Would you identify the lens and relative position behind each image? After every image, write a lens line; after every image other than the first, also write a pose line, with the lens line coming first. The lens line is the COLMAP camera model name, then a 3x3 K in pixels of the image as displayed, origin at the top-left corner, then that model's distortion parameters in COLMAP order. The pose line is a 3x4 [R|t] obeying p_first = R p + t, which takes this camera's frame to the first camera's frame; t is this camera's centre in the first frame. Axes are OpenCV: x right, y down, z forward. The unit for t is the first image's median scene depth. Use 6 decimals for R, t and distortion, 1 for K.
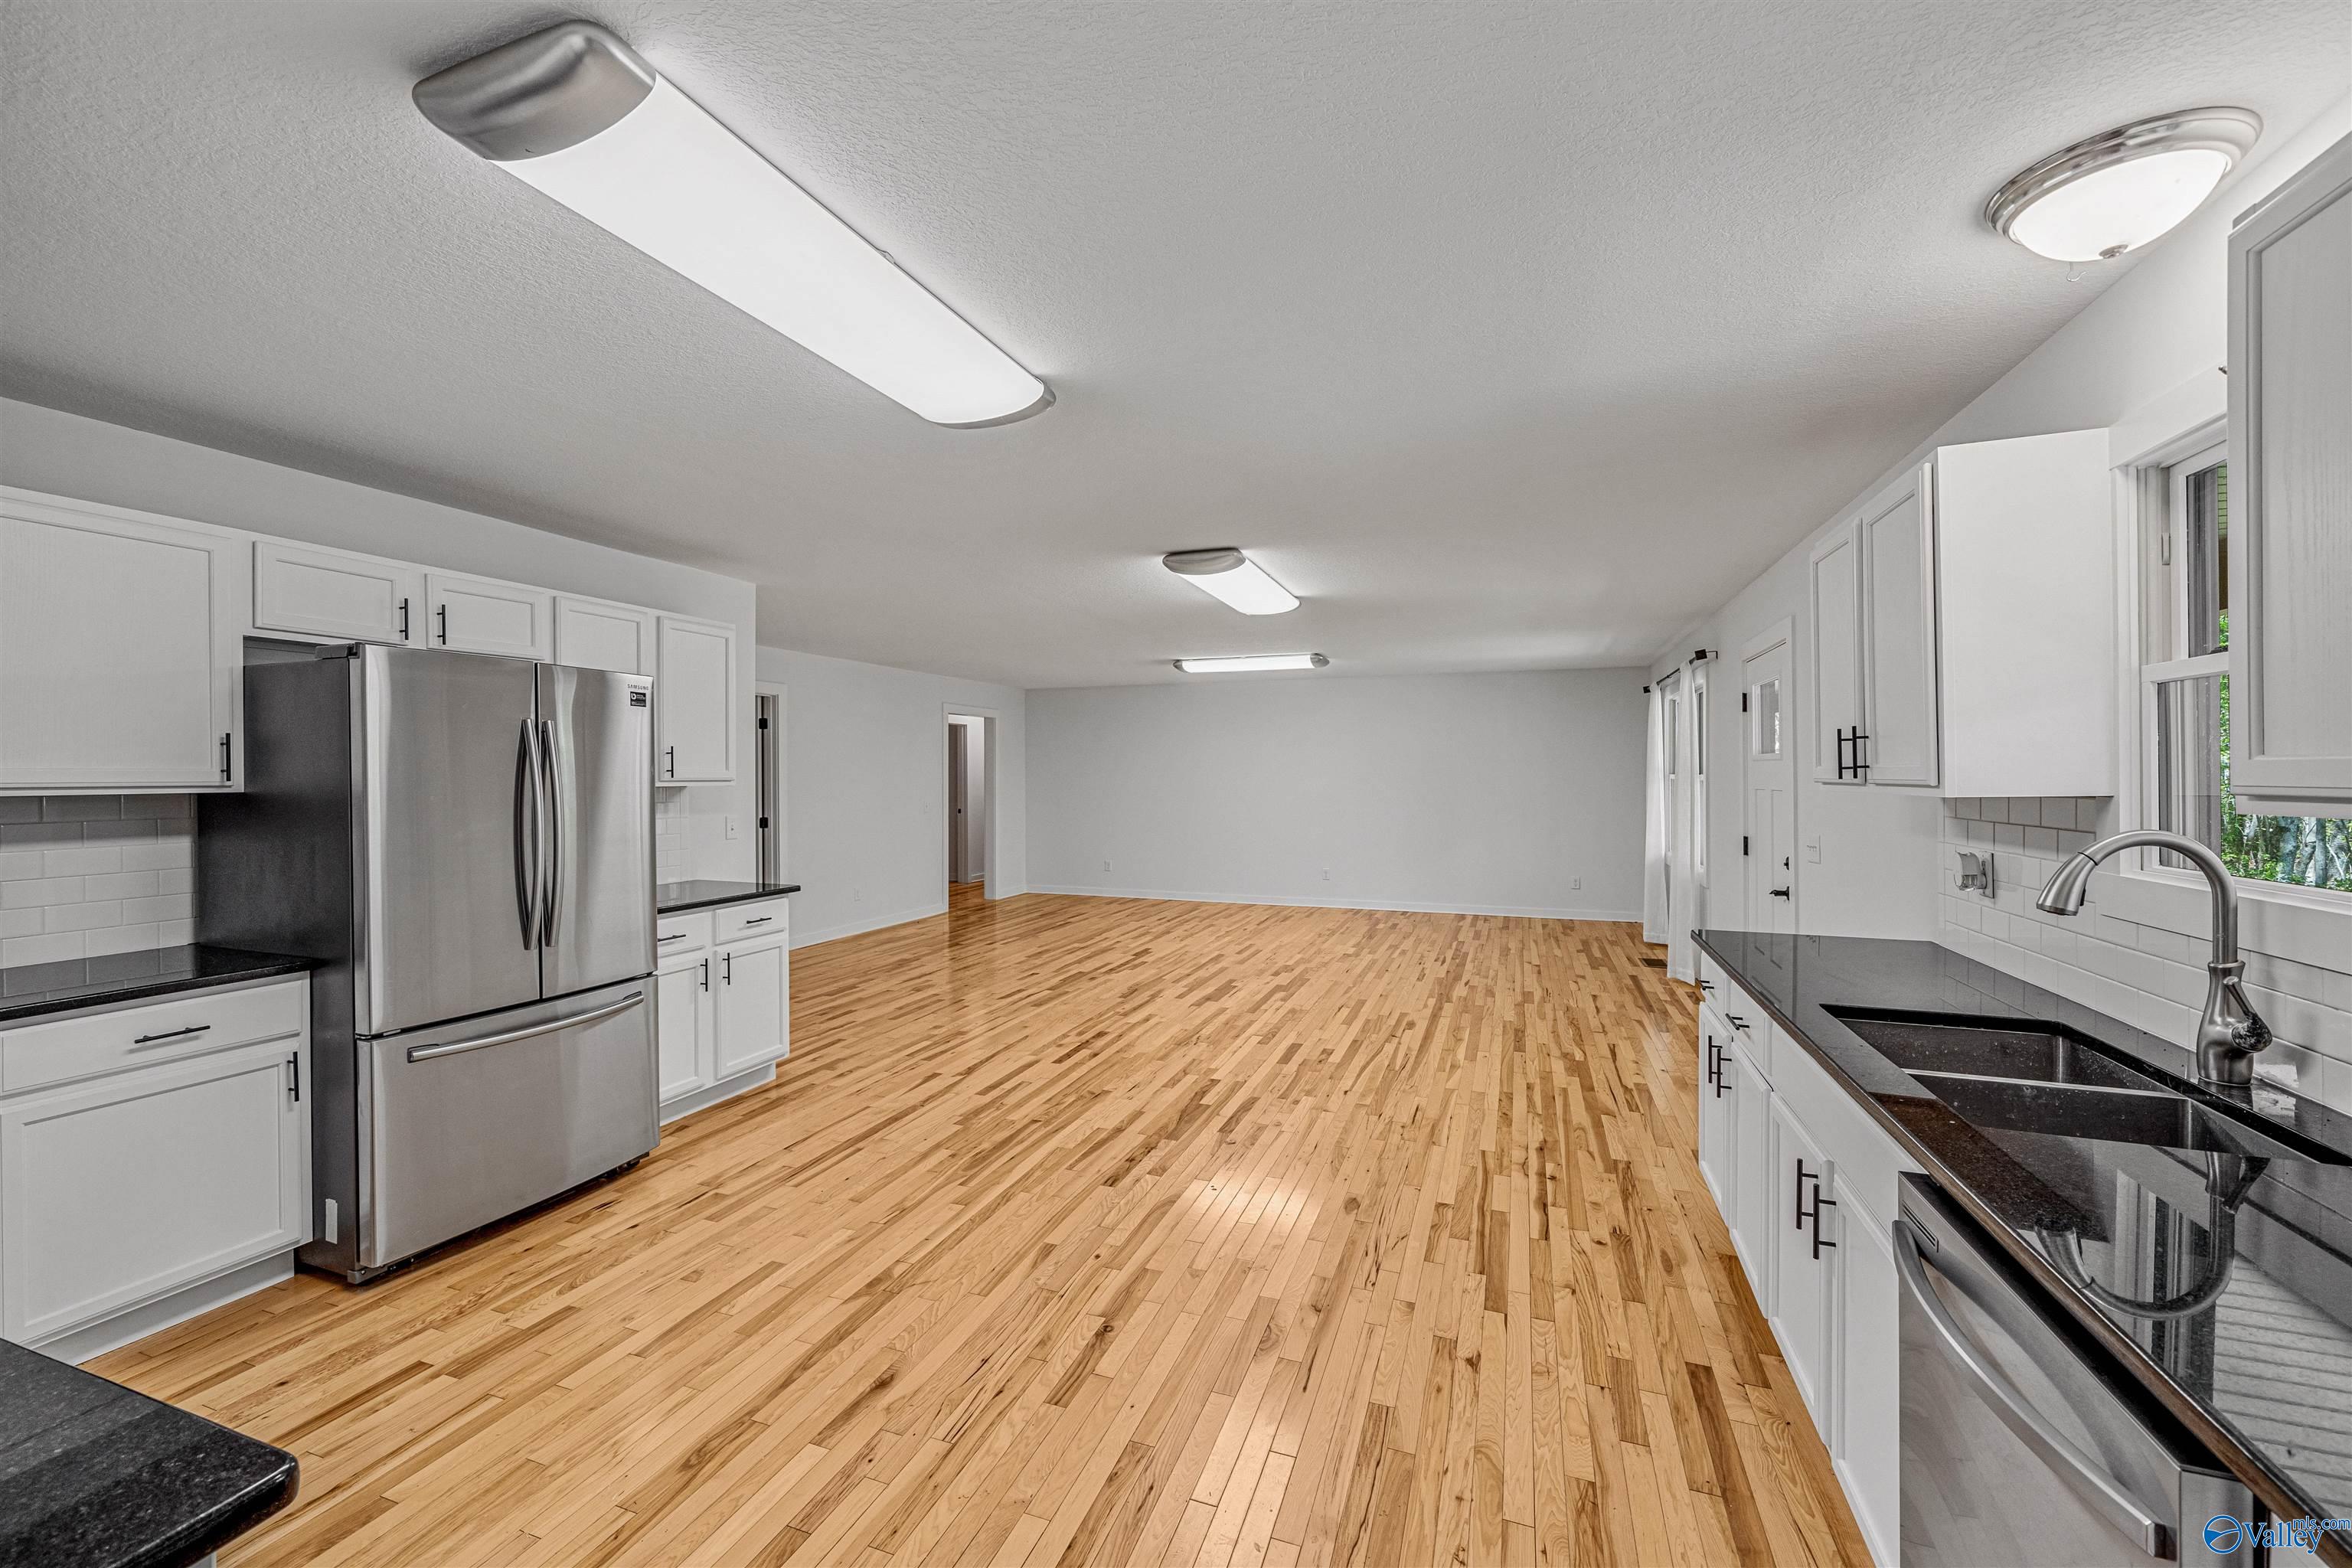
lens RADIAL K [[929.9, 0, 1172.9], [0, 929.9, 779.5], [0, 0, 1]] dist [-0.005070, 0.001220]
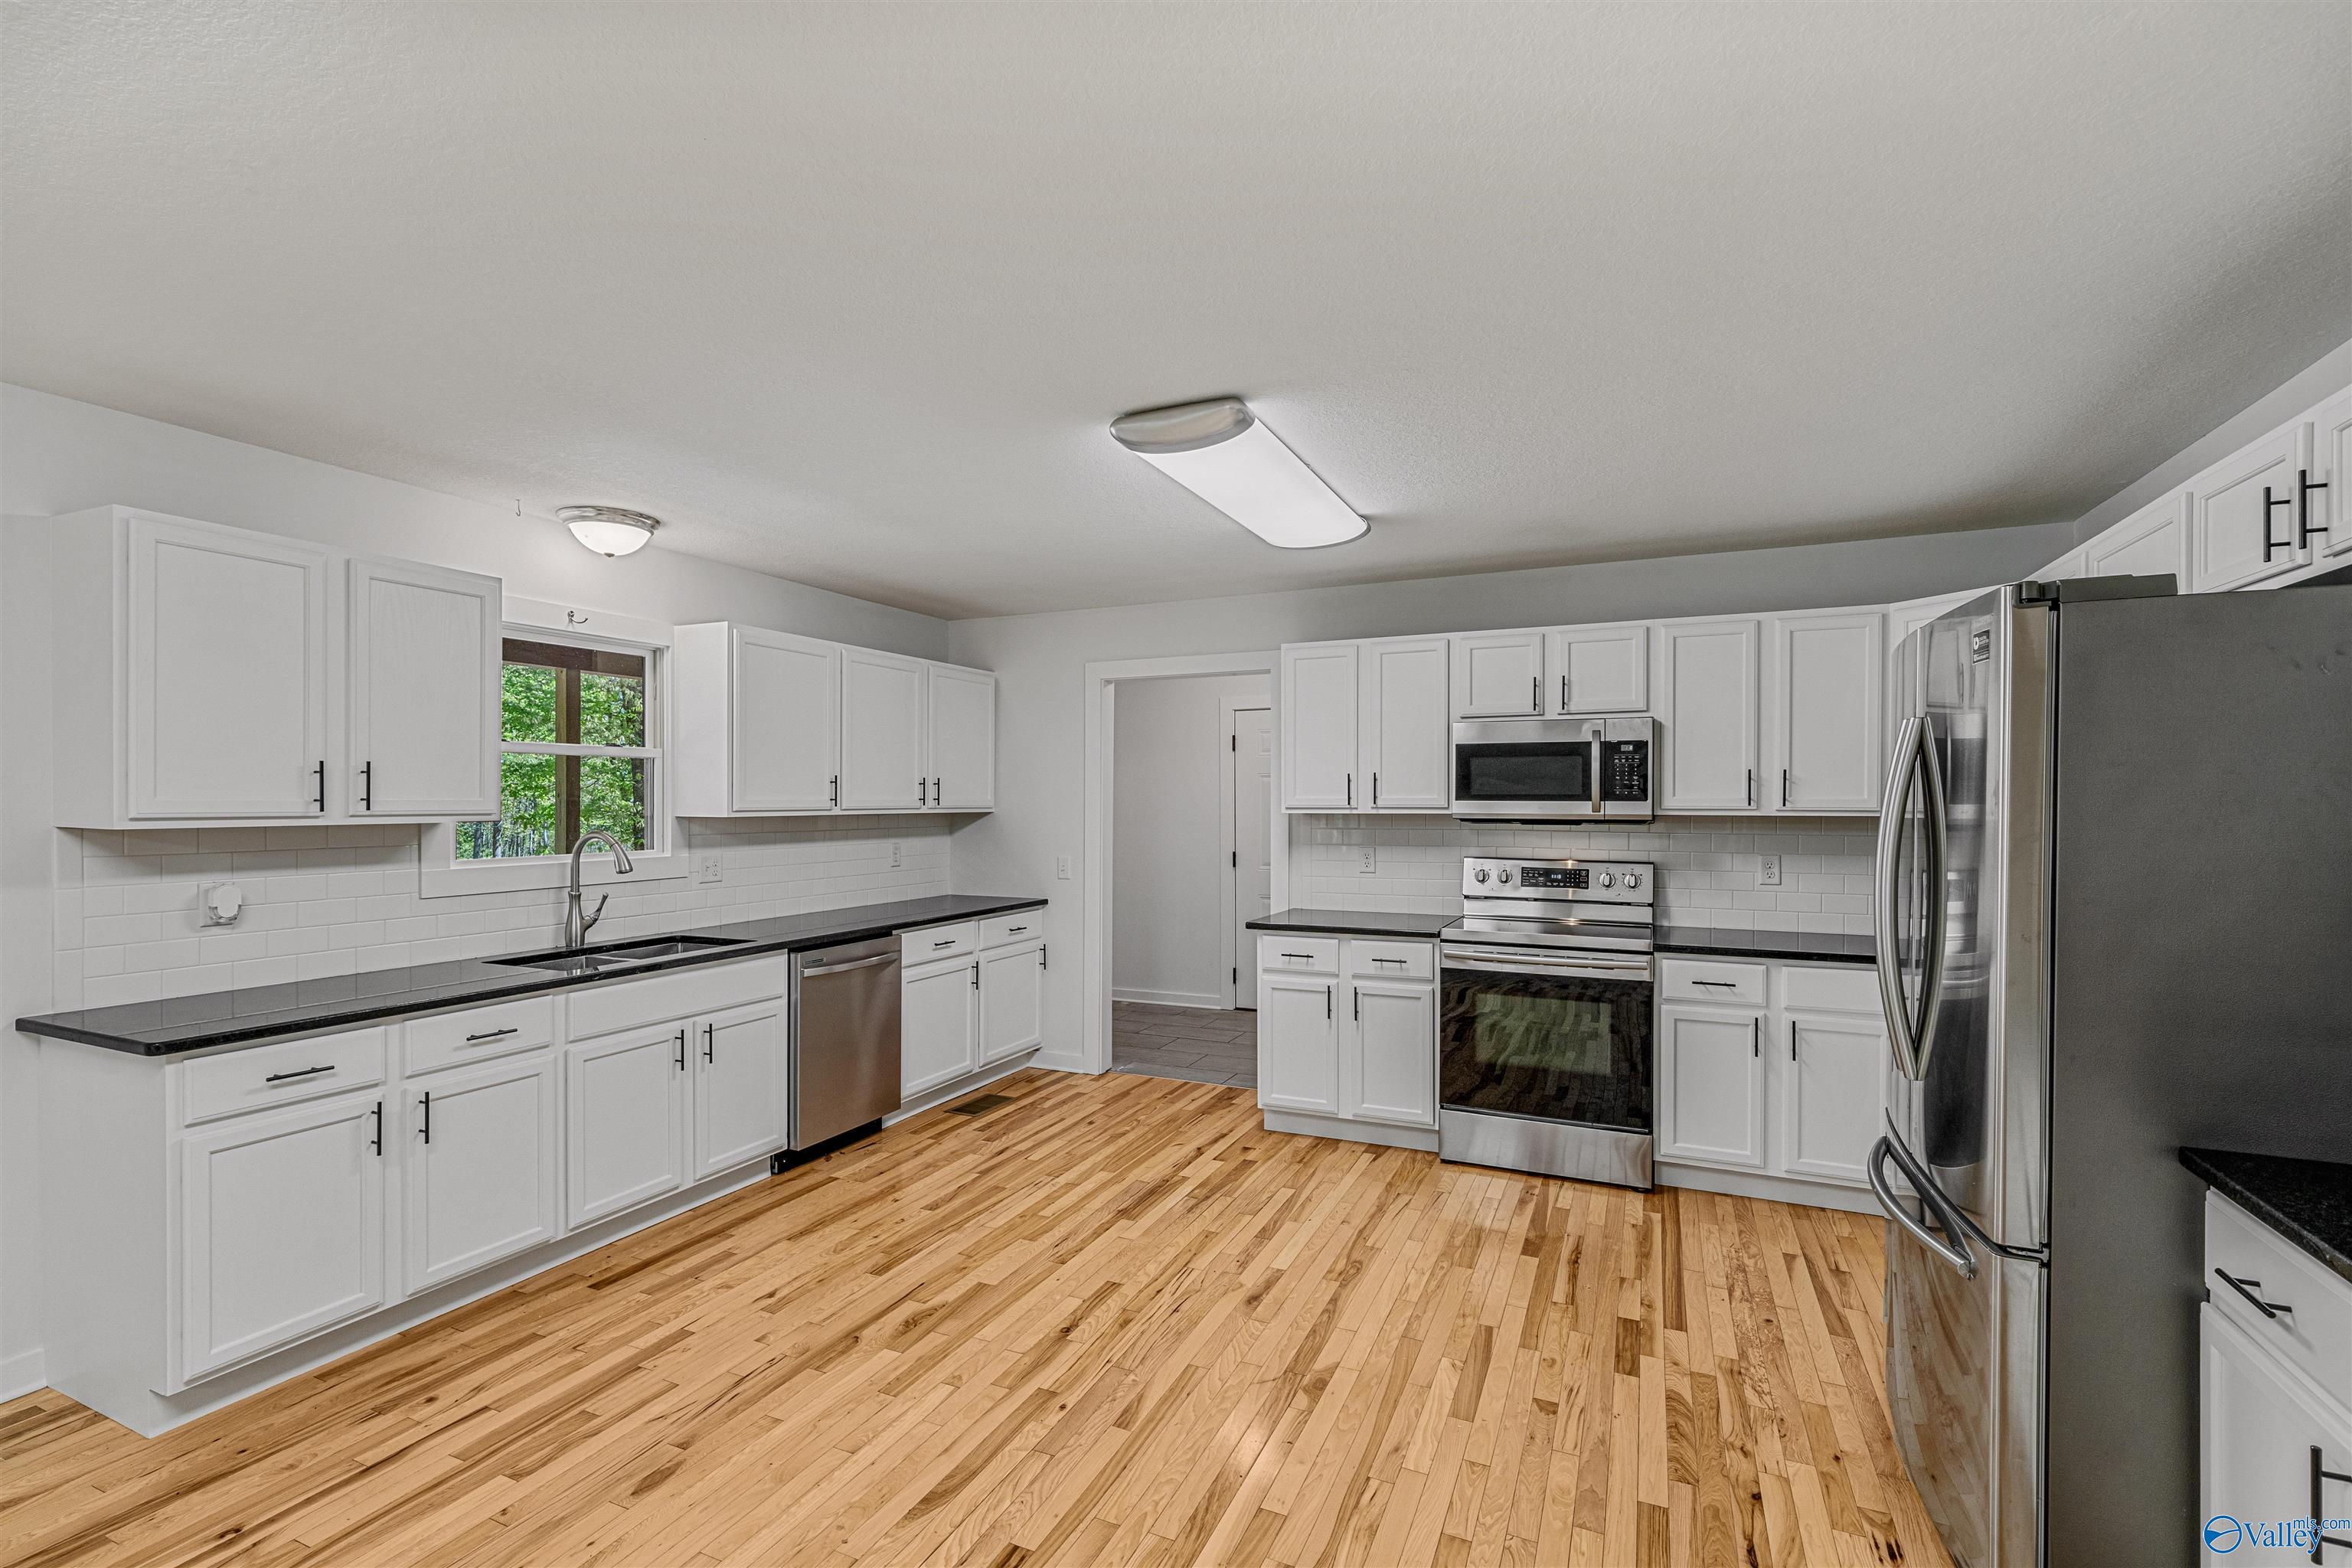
lens RADIAL K [[1050.7, 0, 1163.7], [0, 1050.7, 804.2], [0, 0, 1]] dist [0.000459, 0.000864]
pose [[-0.996760, 0.002470, 0.080389, -0.176919], [0.003345, 0.999937, 0.010752, -0.011506], [-0.080358, 0.010986, -0.996706, 1.381193]]
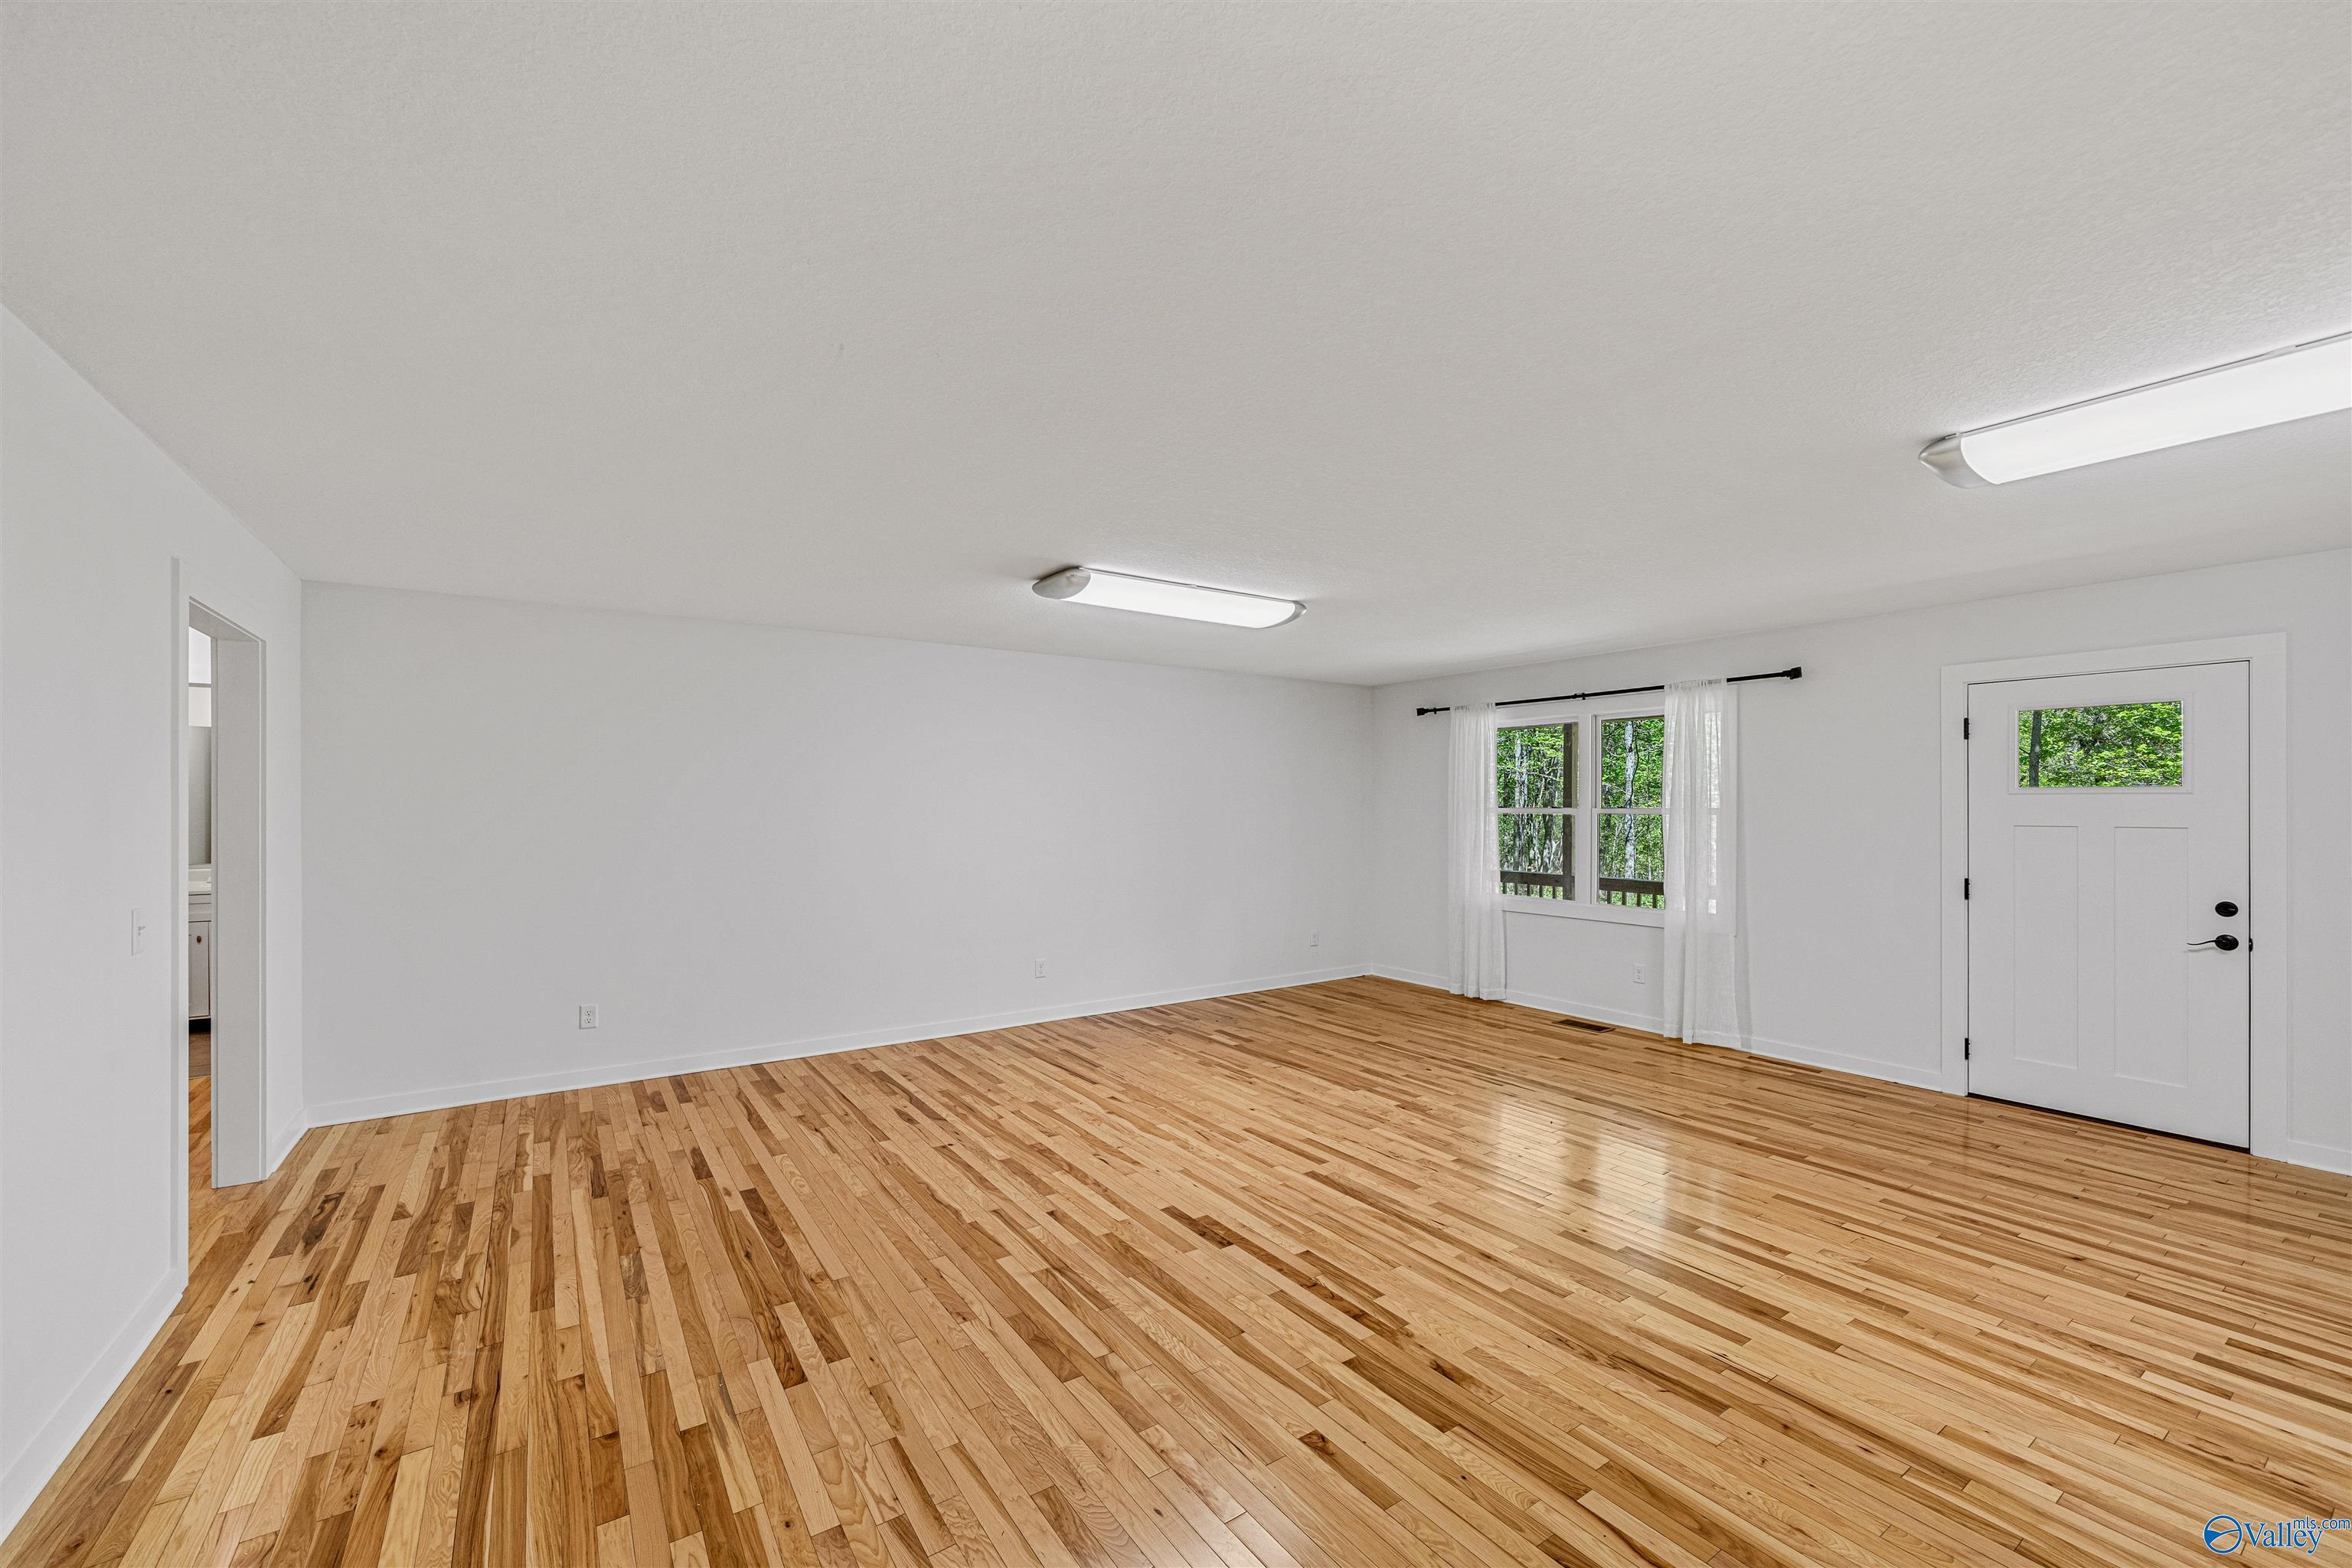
lens RADIAL K [[929.9, 0, 1160.7], [0, 929.9, 799.7], [0, 0, 1]] dist [-0.005070, 0.001220]
pose [[0.586388, 0.004838, 0.810016, -0.773180], [0.003218, 0.999960, -0.008302, -0.012237], [-0.810024, 0.007475, 0.586349, 1.517304]]
